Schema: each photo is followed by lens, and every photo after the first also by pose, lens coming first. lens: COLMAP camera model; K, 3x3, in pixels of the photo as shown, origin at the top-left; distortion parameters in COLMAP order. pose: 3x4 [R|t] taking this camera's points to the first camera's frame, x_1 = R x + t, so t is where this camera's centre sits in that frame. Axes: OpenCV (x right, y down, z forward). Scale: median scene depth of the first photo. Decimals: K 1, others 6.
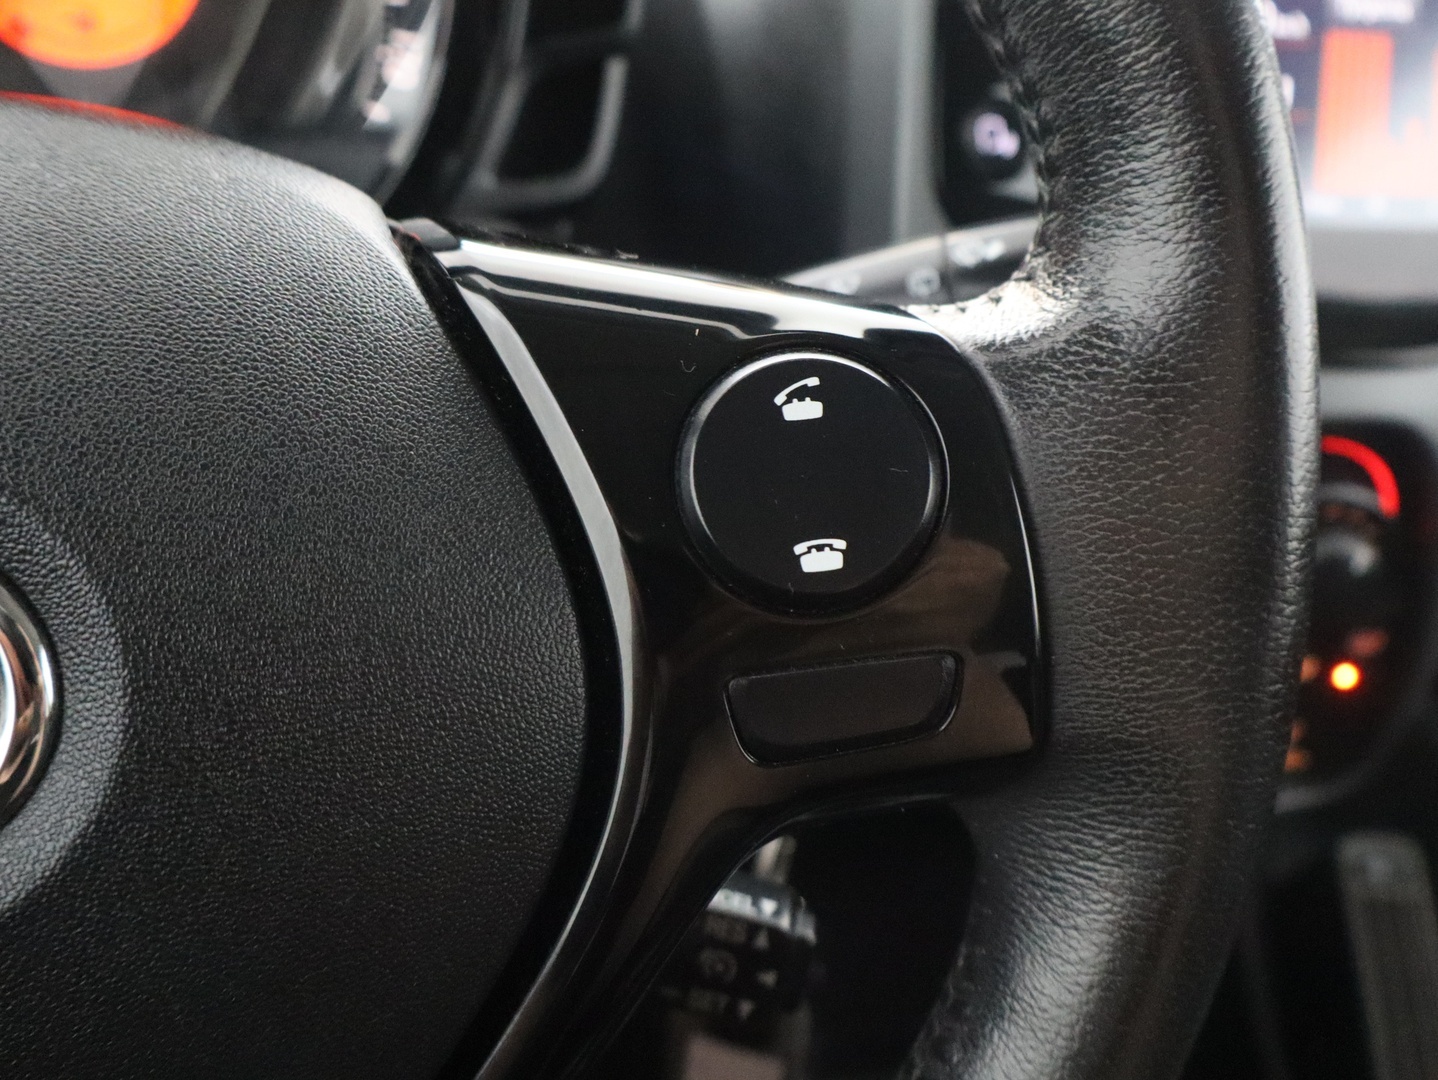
lens RADIAL K [[1432.1, 0, 666.1], [0, 1432.1, 539.4], [0, 0, 1]] dist [0.005384, -0.007123]
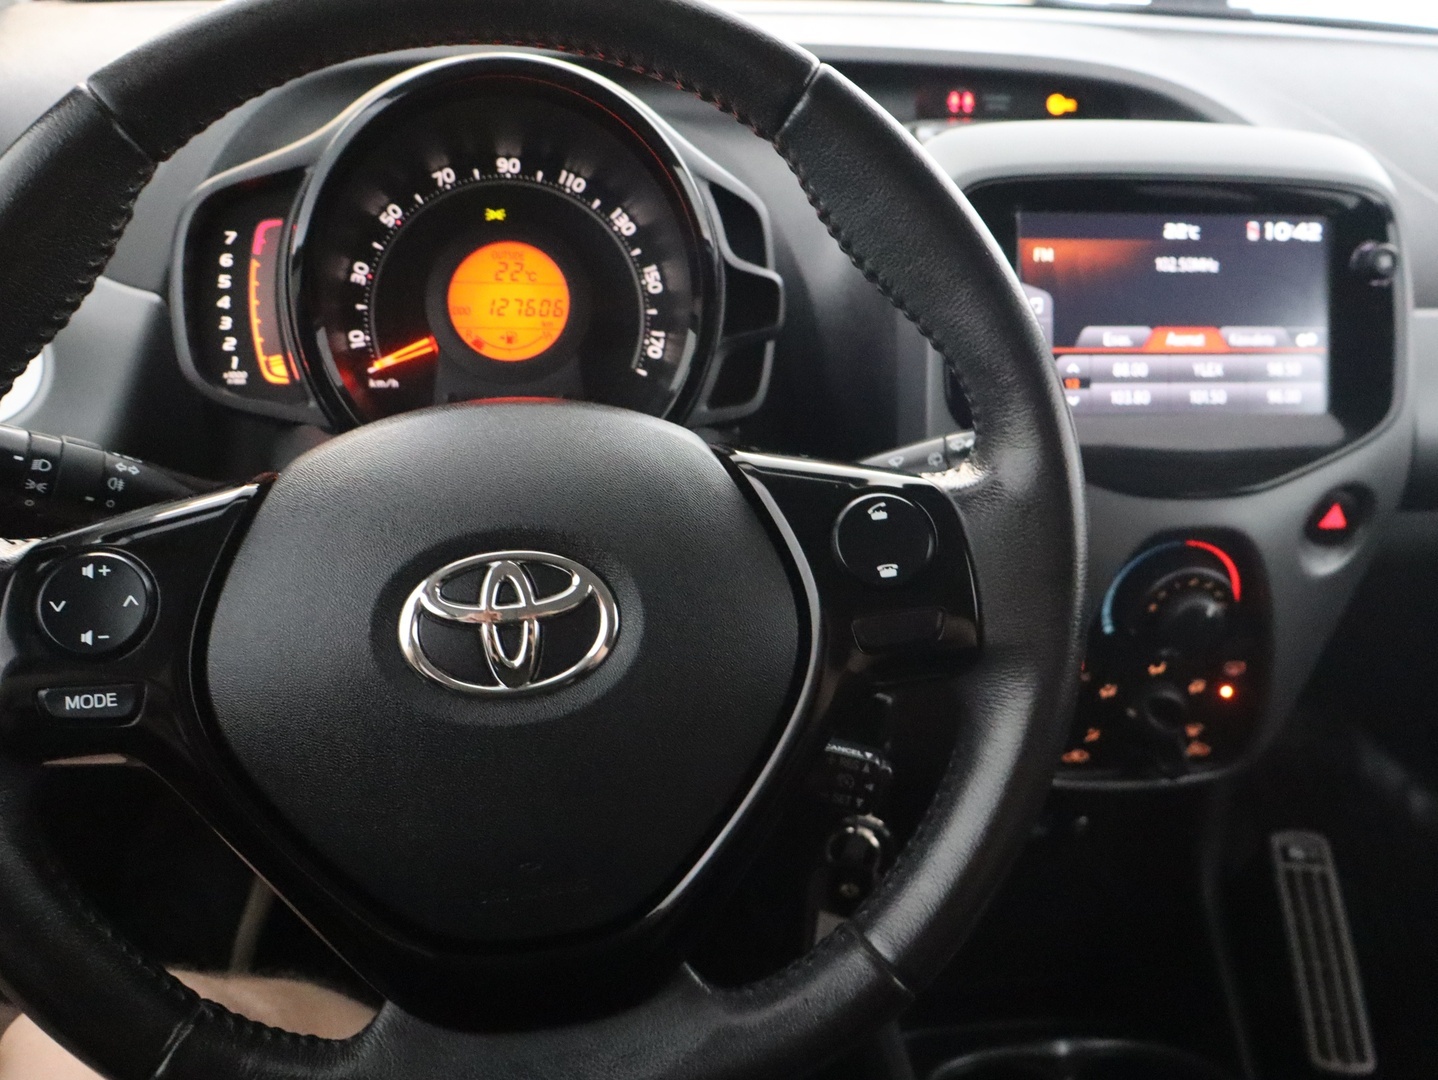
lens RADIAL K [[1394.8, 0, 669.8], [0, 1394.8, 537.4], [0, 0, 1]] dist [0.007862, 0.009004]
pose [[0.998609, -0.019291, -0.049062, -0.146286], [0.014055, 0.994381, -0.104927, 0.190957], [0.050810, 0.104091, 0.993269, -1.392288]]
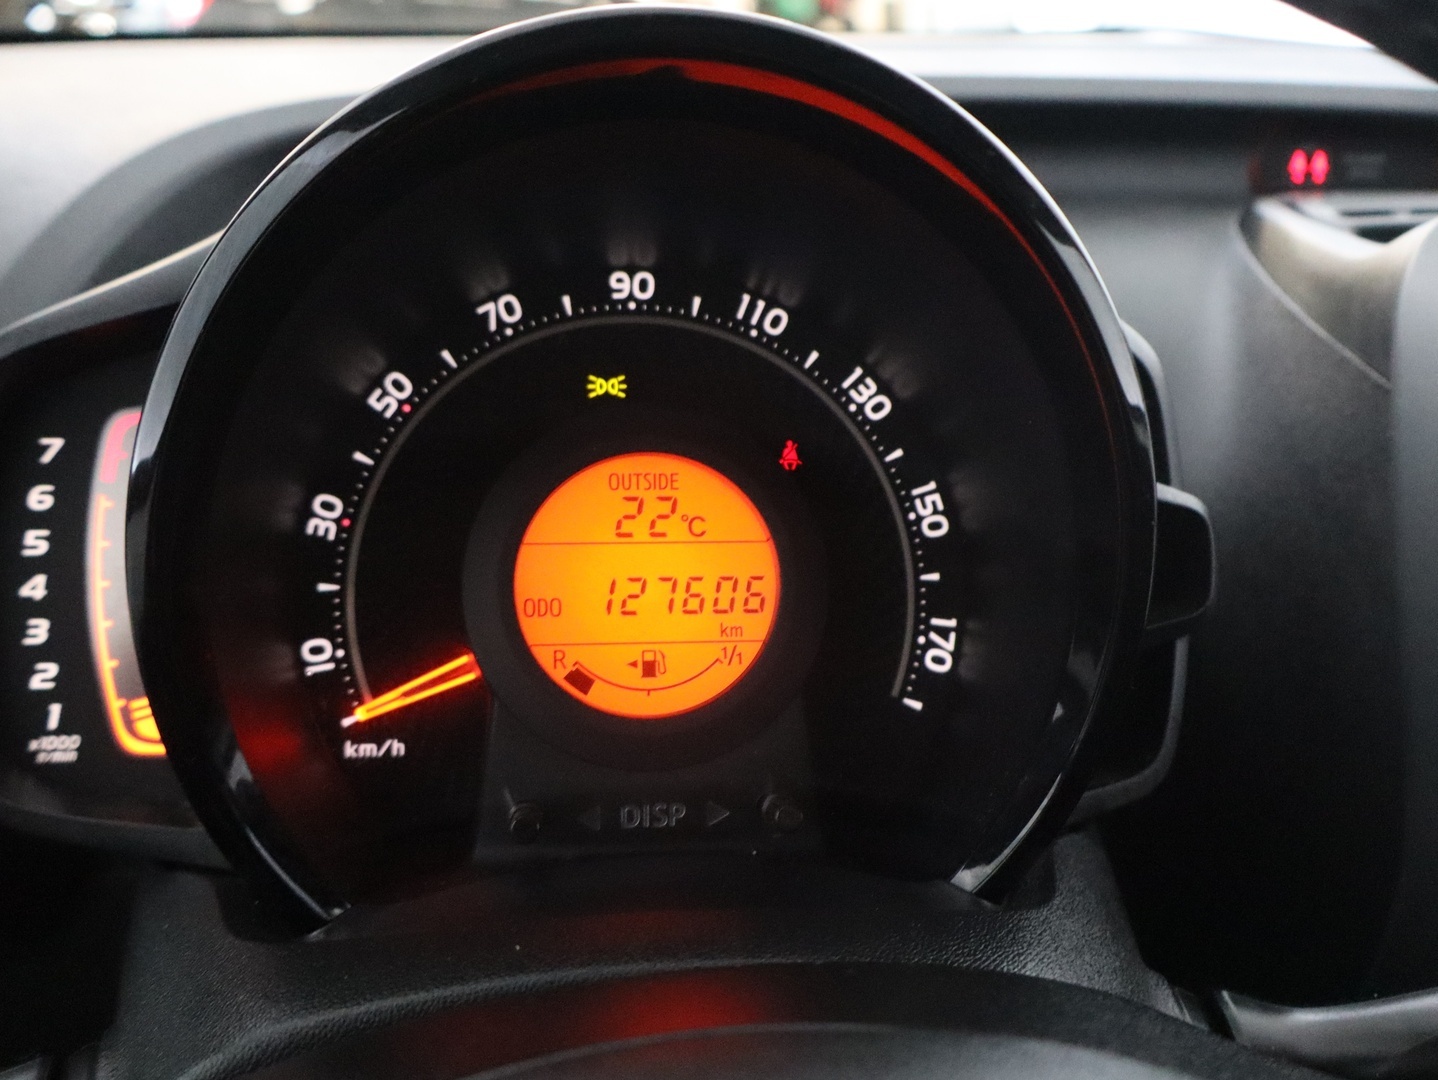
lens RADIAL K [[1432.1, 0, 666.1], [0, 1432.1, 539.4], [0, 0, 1]] dist [0.005384, -0.007123]
pose [[0.996005, -0.038802, -0.080427, -0.503538], [0.023630, 0.983077, -0.181661, -0.433717], [0.086115, 0.179034, 0.980067, 0.180373]]
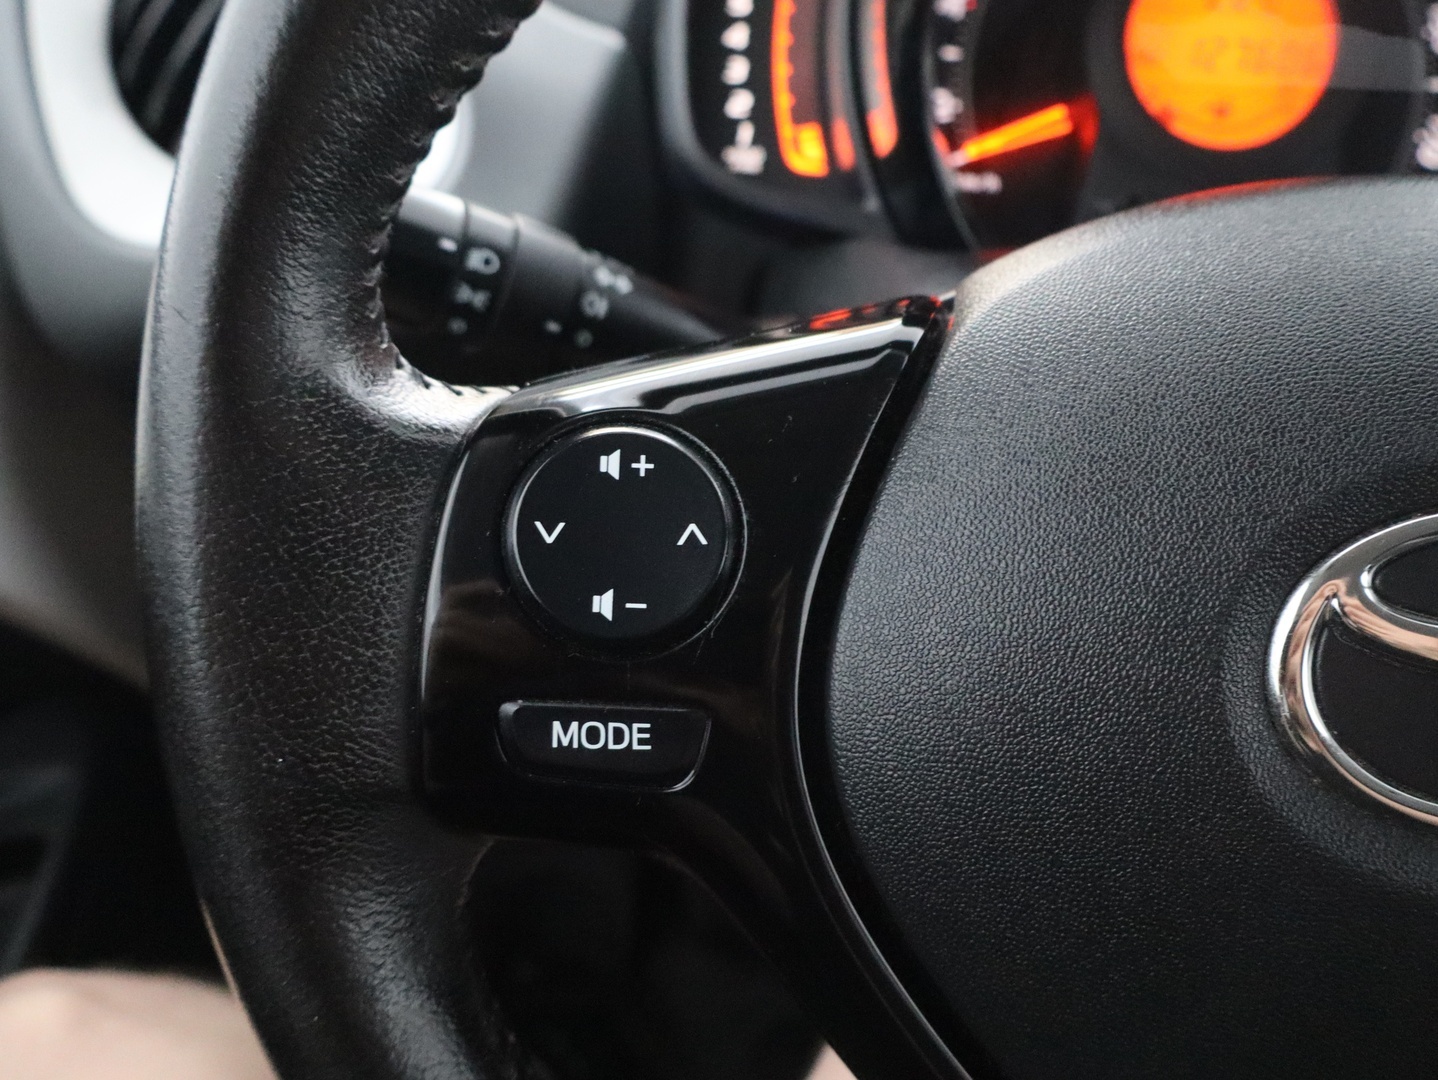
lens RADIAL K [[1432.1, 0, 666.1], [0, 1432.1, 539.4], [0, 0, 1]] dist [0.005384, -0.007123]
pose [[0.964919, 0.084502, -0.248578, -0.820243], [-0.092556, 0.995489, -0.020875, 0.081235], [0.245693, 0.043150, 0.968387, -0.340462]]
